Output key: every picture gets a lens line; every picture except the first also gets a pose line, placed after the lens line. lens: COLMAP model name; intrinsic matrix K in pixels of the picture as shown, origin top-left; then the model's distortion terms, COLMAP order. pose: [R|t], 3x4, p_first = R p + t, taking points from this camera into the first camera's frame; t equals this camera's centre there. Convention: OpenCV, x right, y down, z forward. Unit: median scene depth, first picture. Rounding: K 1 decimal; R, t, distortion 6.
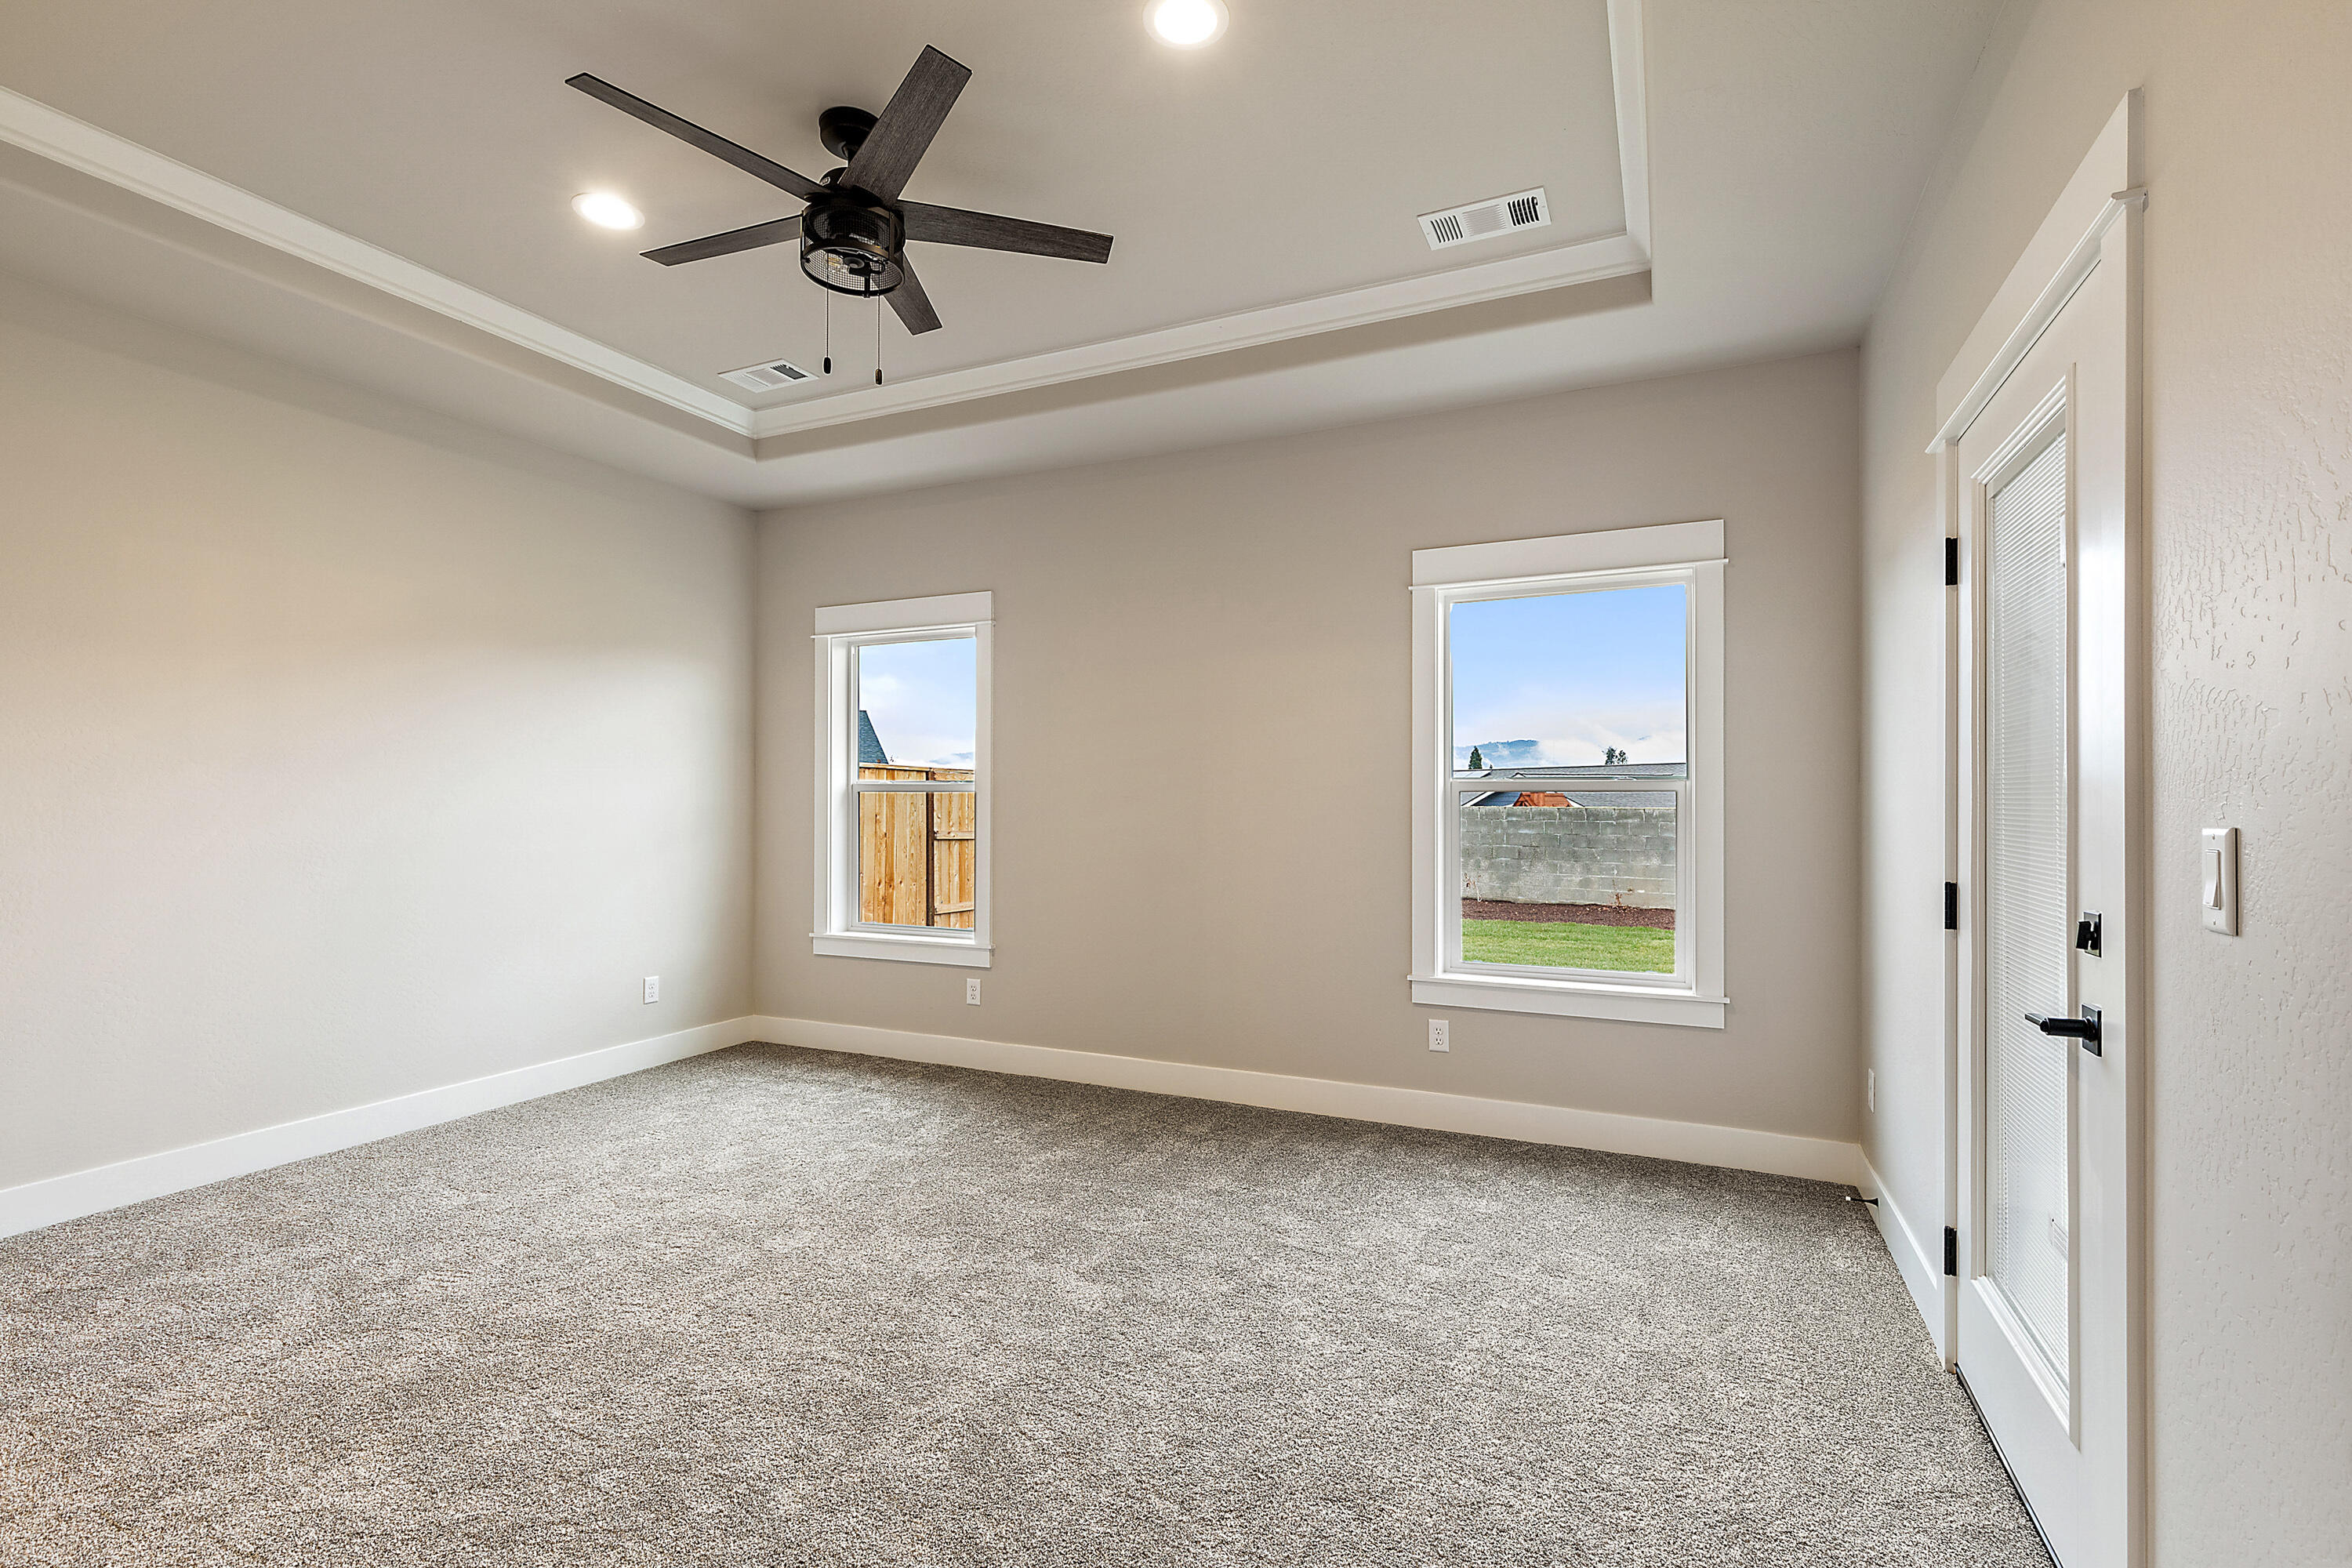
lens RADIAL K [[1059.1, 0, 1175.9], [0, 1059.1, 796.5], [0, 0, 1]] dist [0.008576, -0.000764]
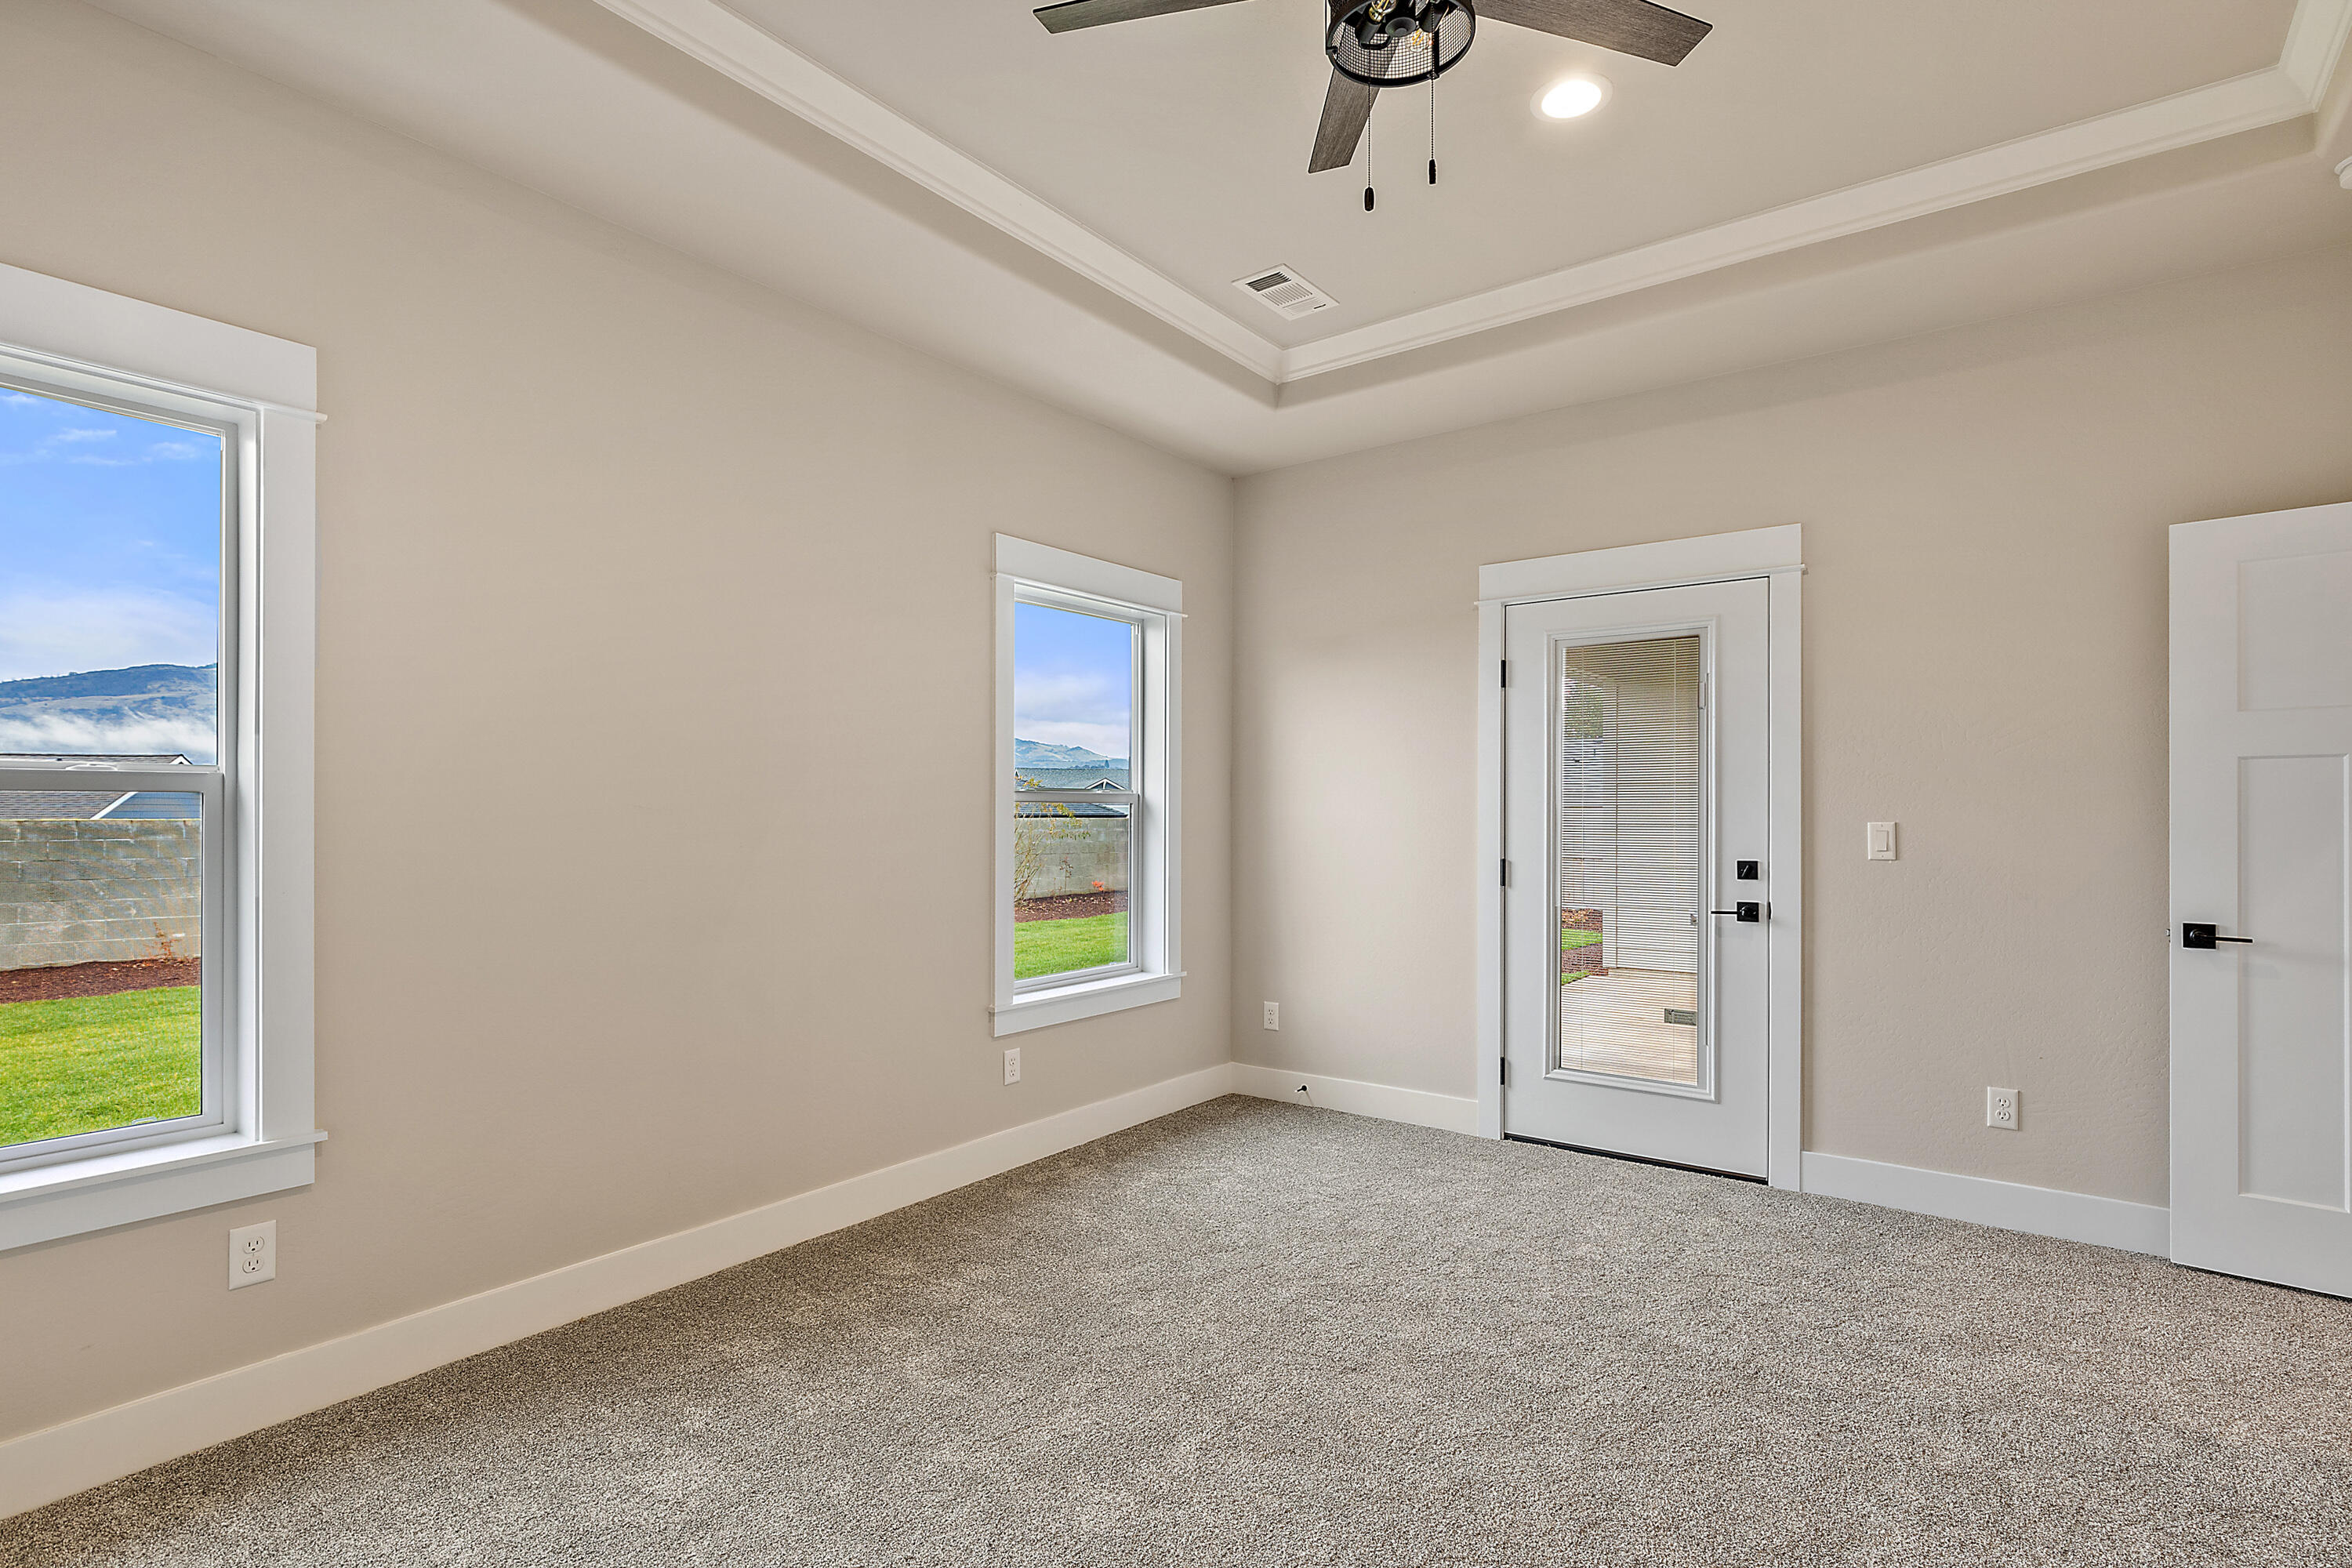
lens RADIAL K [[1144.4, 0, 1171.6], [0, 1144.4, 811.3], [0, 0, 1]] dist [0.001898, 0.000246]
pose [[0.207834, -0.001622, 0.978163, -0.186611], [-0.004354, 0.999987, 0.002584, -0.000118], [-0.978154, -0.004796, 0.207824, 0.174739]]
